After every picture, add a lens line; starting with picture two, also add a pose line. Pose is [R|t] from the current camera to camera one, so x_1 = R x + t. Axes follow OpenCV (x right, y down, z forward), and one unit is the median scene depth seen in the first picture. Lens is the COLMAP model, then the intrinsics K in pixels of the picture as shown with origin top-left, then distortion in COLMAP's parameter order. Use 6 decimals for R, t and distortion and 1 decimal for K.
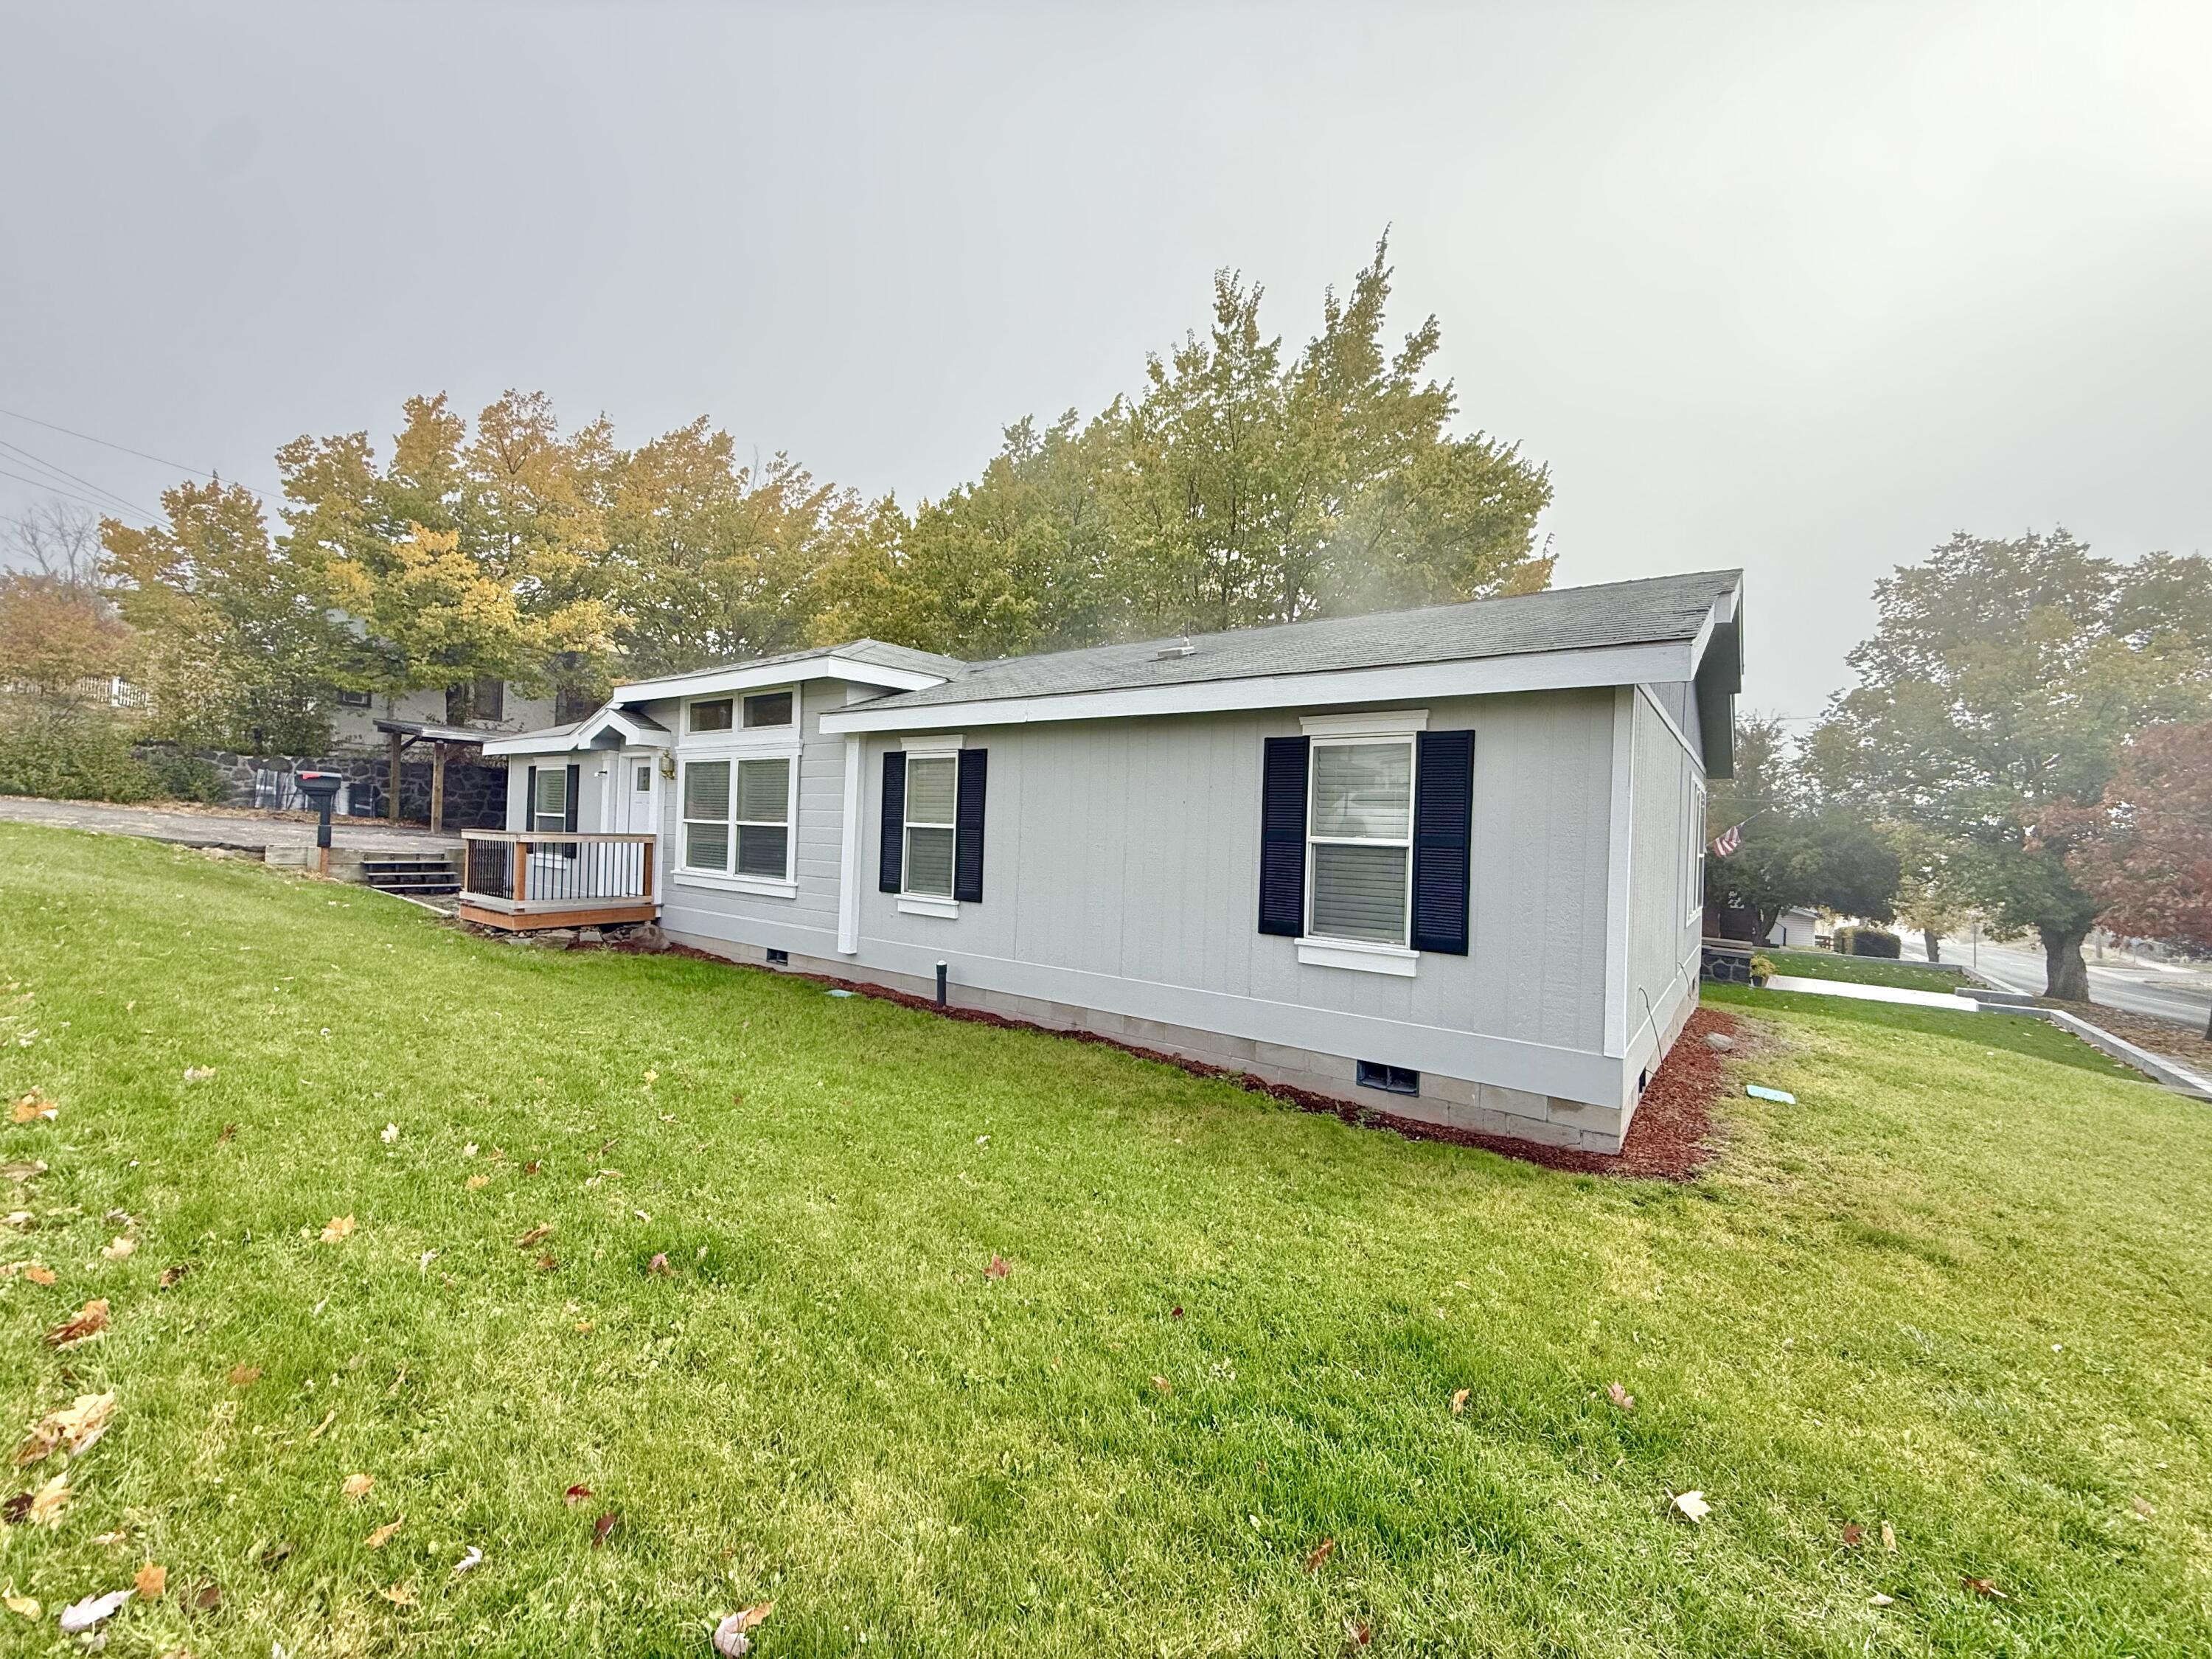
lens RADIAL K [[879.6, 0, 1118.3], [0, 879.6, 829.8], [0, 0, 1]] dist [-0.000127, 0.000108]
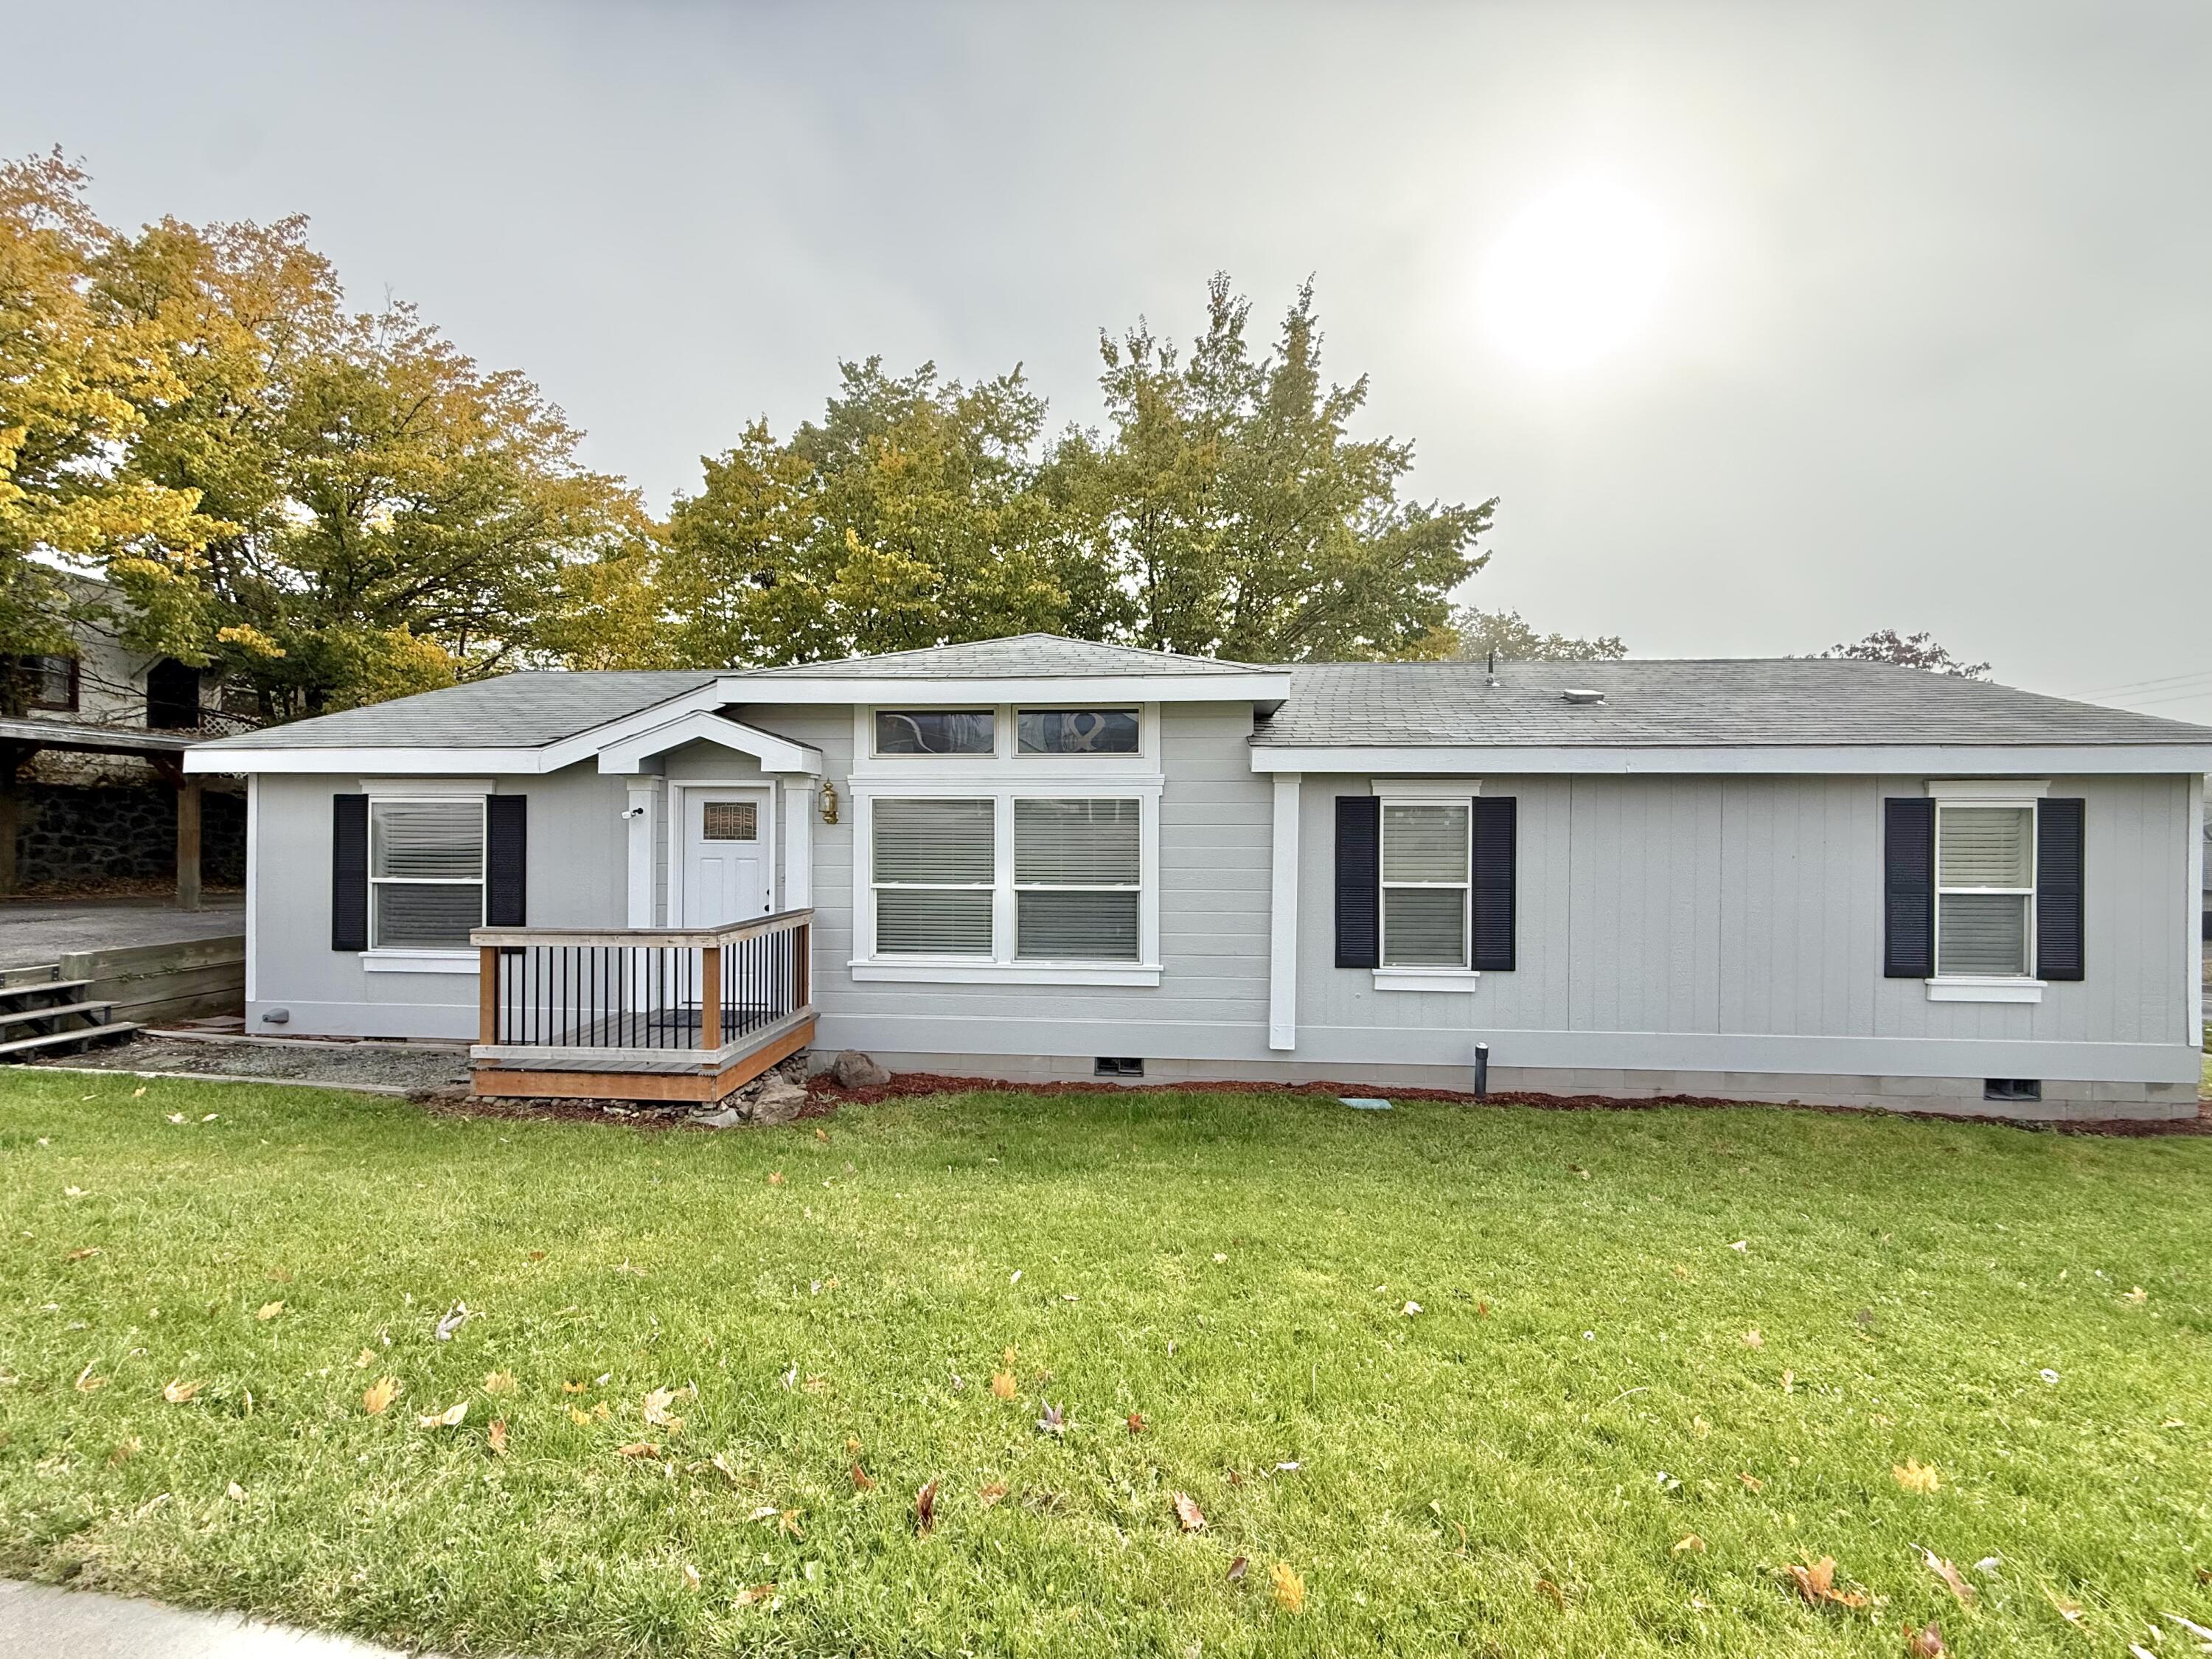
lens RADIAL K [[879.6, 0, 1106.1], [0, 879.6, 829.8], [0, 0, 1]] dist [-0.000127, 0.000108]
pose [[0.844882, -0.029243, 0.534152, -0.800253], [0.023674, 0.999570, 0.017277, -0.069622], [-0.534428, -0.001952, 0.845212, 0.386403]]
